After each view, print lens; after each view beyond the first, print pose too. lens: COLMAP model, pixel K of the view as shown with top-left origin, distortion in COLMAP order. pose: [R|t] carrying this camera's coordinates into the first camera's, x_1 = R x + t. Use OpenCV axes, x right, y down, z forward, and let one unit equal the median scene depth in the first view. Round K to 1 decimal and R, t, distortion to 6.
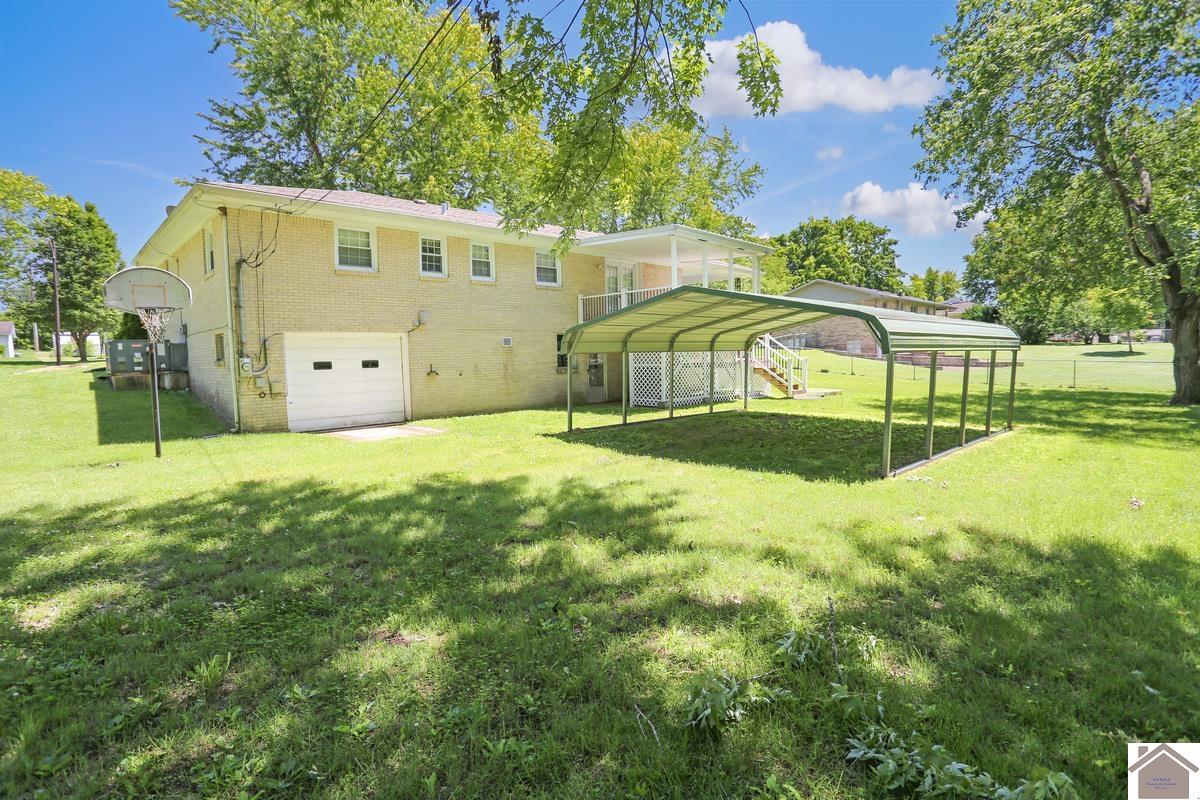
lens RADIAL K [[620.3, 0, 600.0], [0, 620.3, 400.0], [0, 0, 1]] dist [-0.001343, -0.000210]
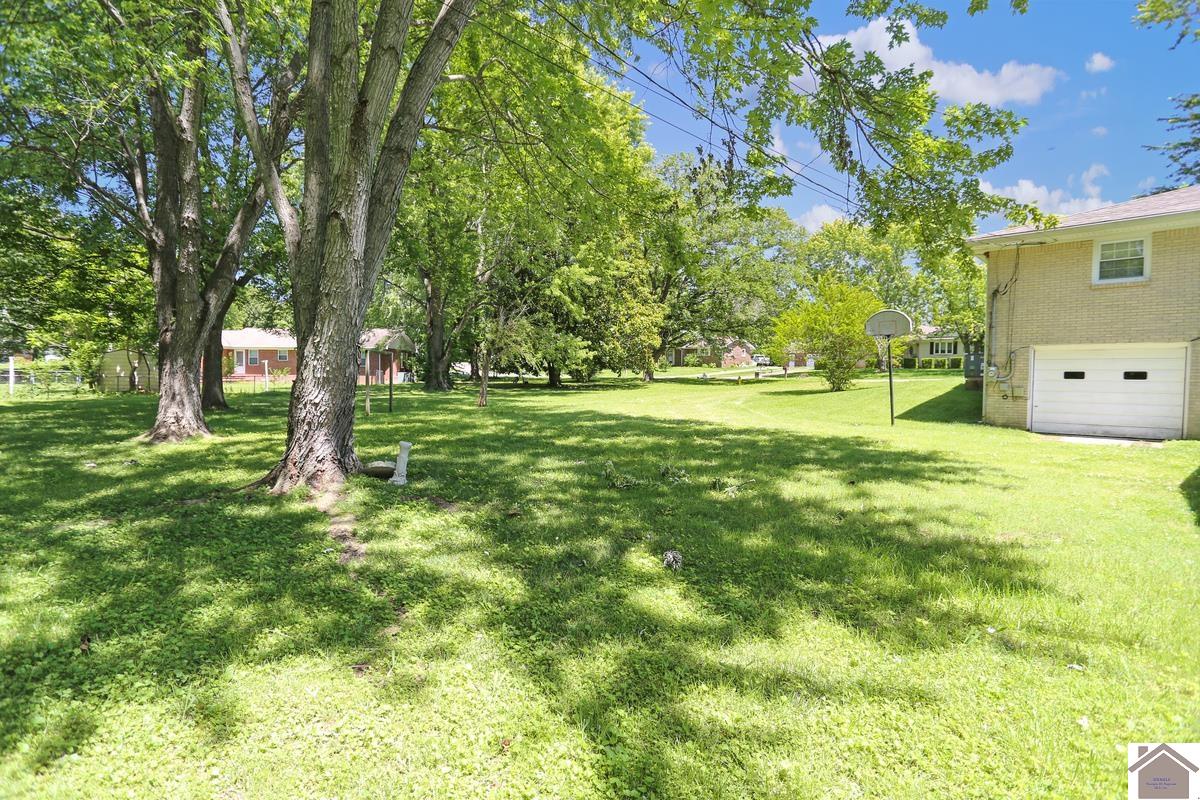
lens RADIAL K [[620.3, 0, 600.0], [0, 620.3, 400.0], [0, 0, 1]] dist [-0.001343, -0.000210]
pose [[0.035983, 0.058901, -0.997615, 0.606524], [-0.088071, 0.994564, 0.055544, 0.000427], [0.995464, 0.085862, 0.040975, 0.136582]]
